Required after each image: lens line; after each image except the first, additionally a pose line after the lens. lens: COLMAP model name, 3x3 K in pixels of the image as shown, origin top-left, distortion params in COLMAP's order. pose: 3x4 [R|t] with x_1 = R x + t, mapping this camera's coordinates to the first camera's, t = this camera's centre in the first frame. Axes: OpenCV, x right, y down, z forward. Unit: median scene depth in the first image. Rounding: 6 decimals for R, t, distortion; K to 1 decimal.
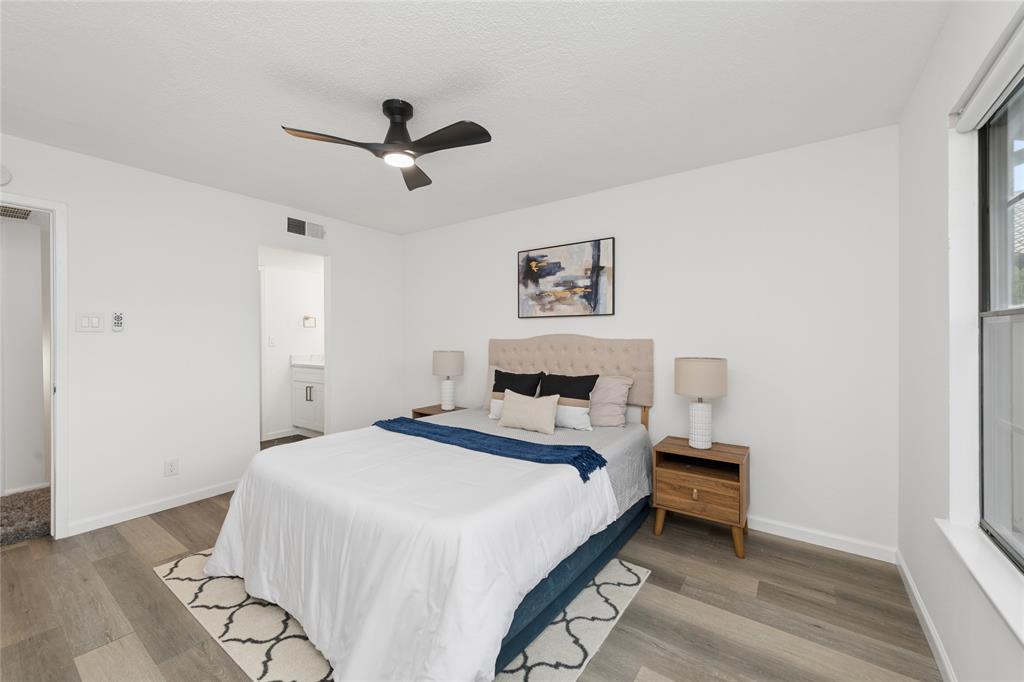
lens RADIAL K [[408.6, 0, 512.0], [0, 408.6, 341.0], [0, 0, 1]] dist [0.008985, -0.000032]
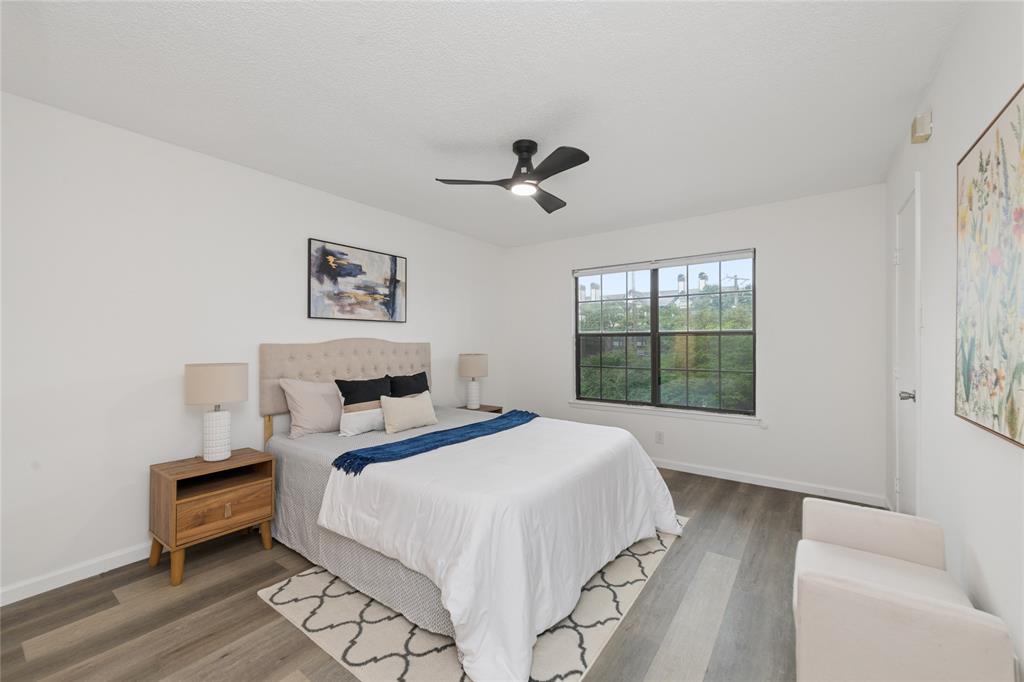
lens RADIAL K [[403.4, 0, 516.6], [0, 403.4, 351.0], [0, 0, 1]] dist [0.011874, -0.000002]
pose [[-0.004955, -0.025236, 0.999669, -0.876629], [0.007886, 0.999649, 0.025274, -0.007131], [-0.999957, 0.008008, -0.004754, 0.633070]]
